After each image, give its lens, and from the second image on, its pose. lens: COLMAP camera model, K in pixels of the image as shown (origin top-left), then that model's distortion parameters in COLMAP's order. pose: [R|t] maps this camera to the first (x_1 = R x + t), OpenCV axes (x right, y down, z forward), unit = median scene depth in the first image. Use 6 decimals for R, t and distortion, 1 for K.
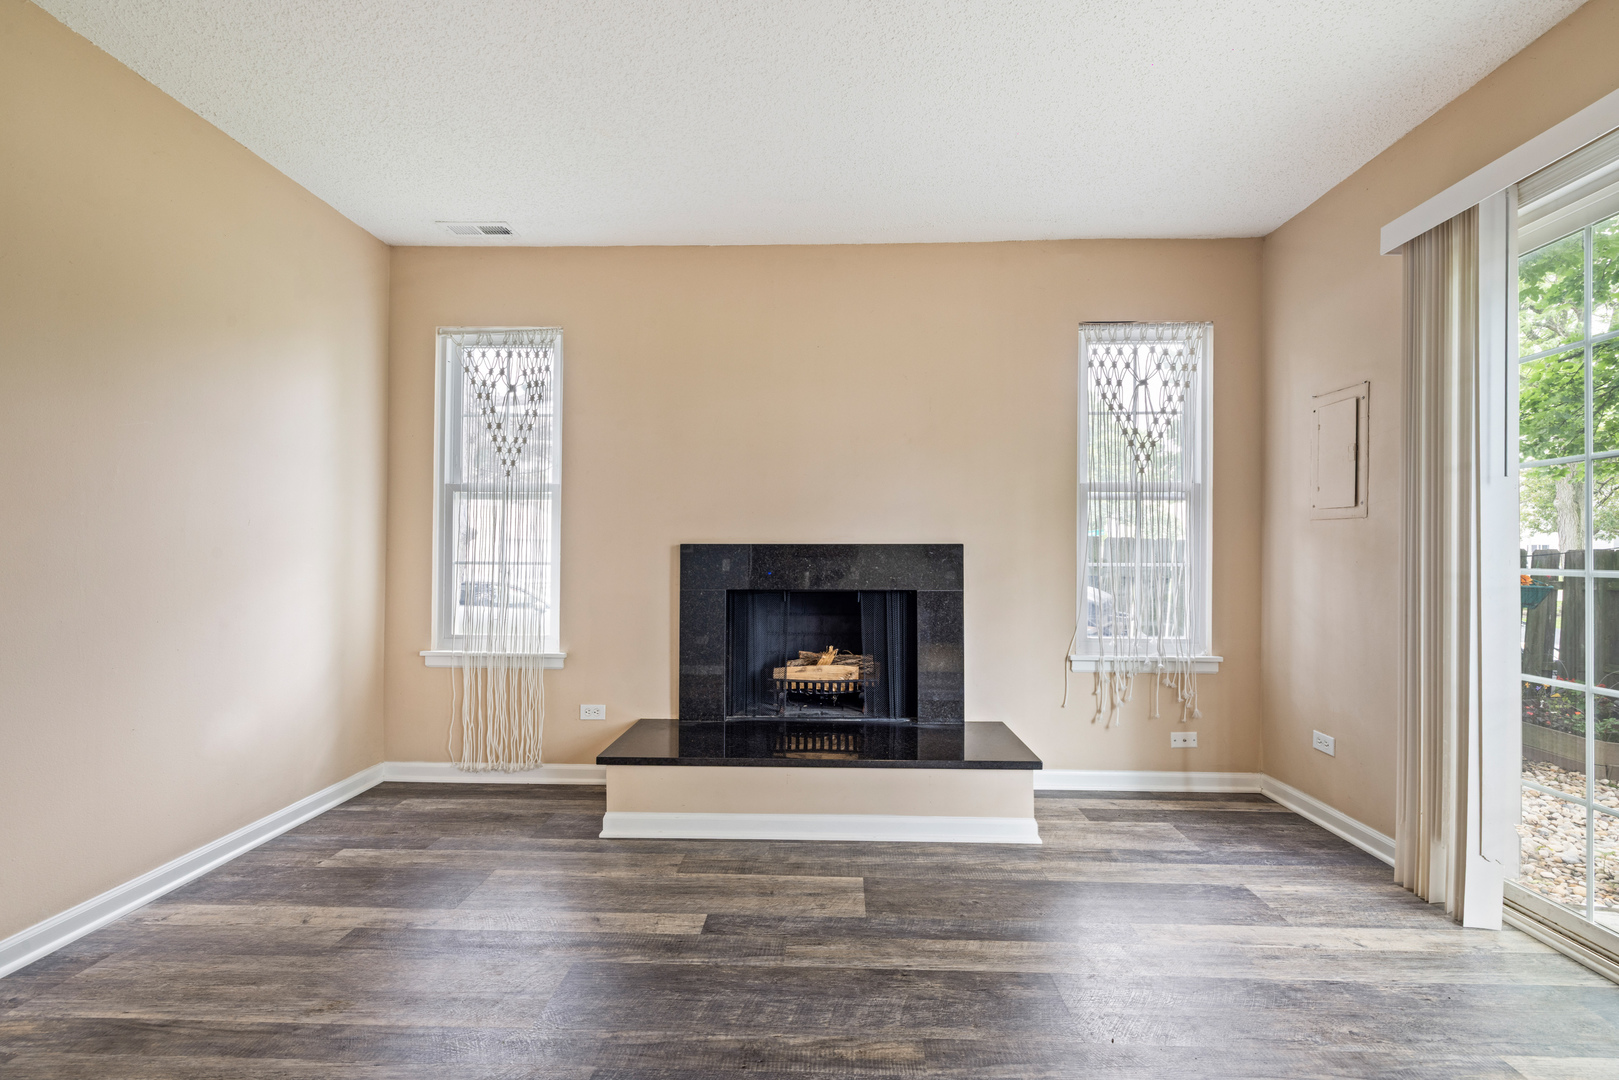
lens RADIAL K [[702.1, 0, 812.1], [0, 702.1, 550.4], [0, 0, 1]] dist [0.002415, 0.000324]
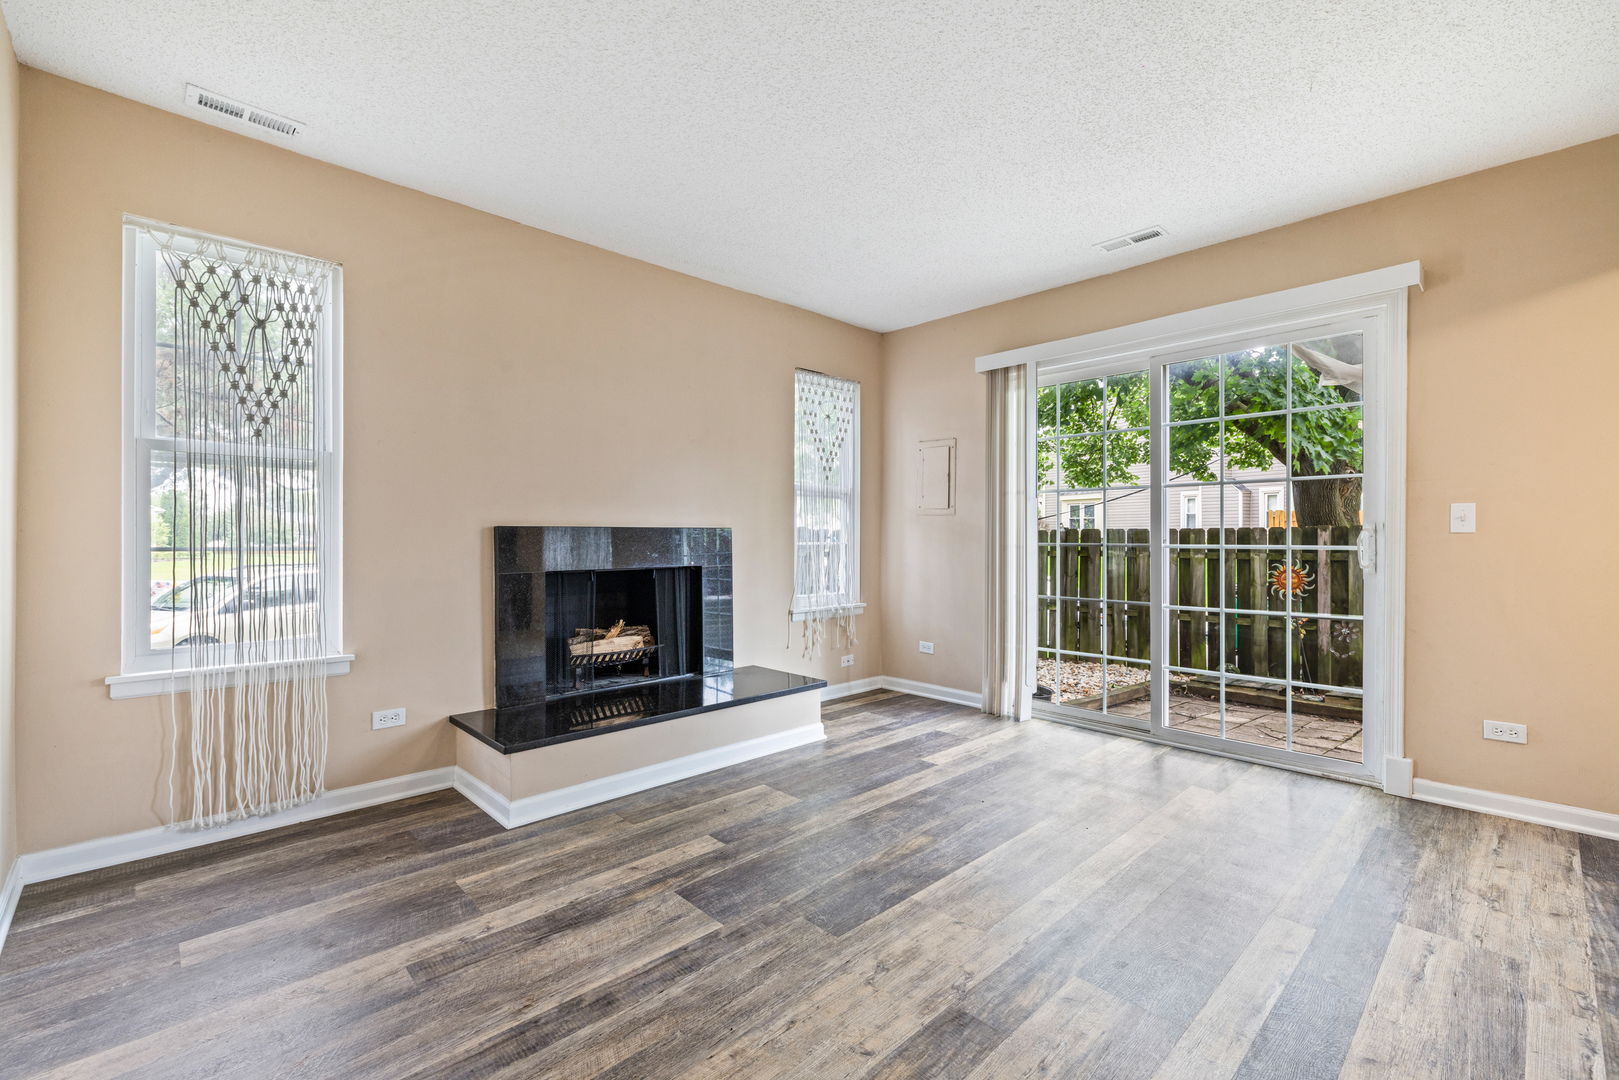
lens RADIAL K [[694.7, 0, 812.1], [0, 694.7, 533.8], [0, 0, 1]] dist [0.001599, -0.000269]
pose [[0.700180, 0.000802, 0.713966, -0.604171], [-0.001639, 0.999999, 0.000484, 0.000400], [-0.713965, -0.001509, 0.700180, 0.027000]]
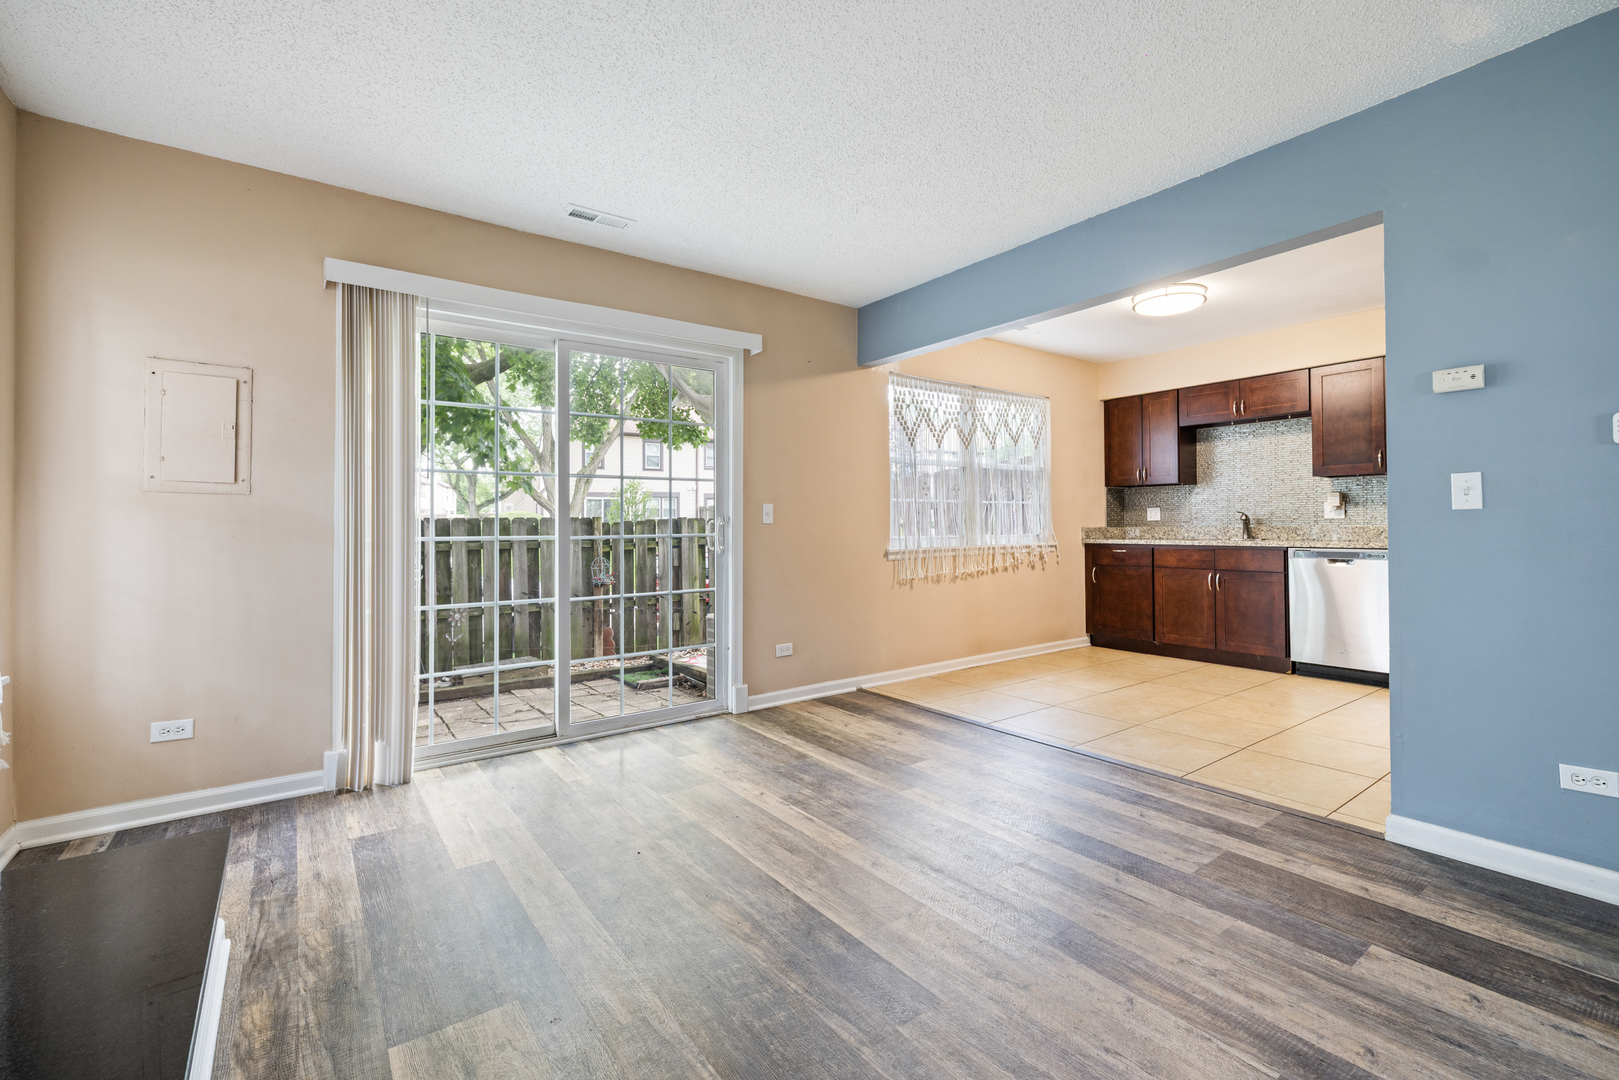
lens RADIAL K [[706.4, 0, 817.4], [0, 706.4, 520.1], [0, 0, 1]] dist [0.001659, 0.000116]
pose [[-0.622716, 0.007559, 0.782412, -0.506679], [0.002295, 0.999967, -0.007834, 0.002281], [-0.782445, -0.003083, -0.622712, 0.843685]]
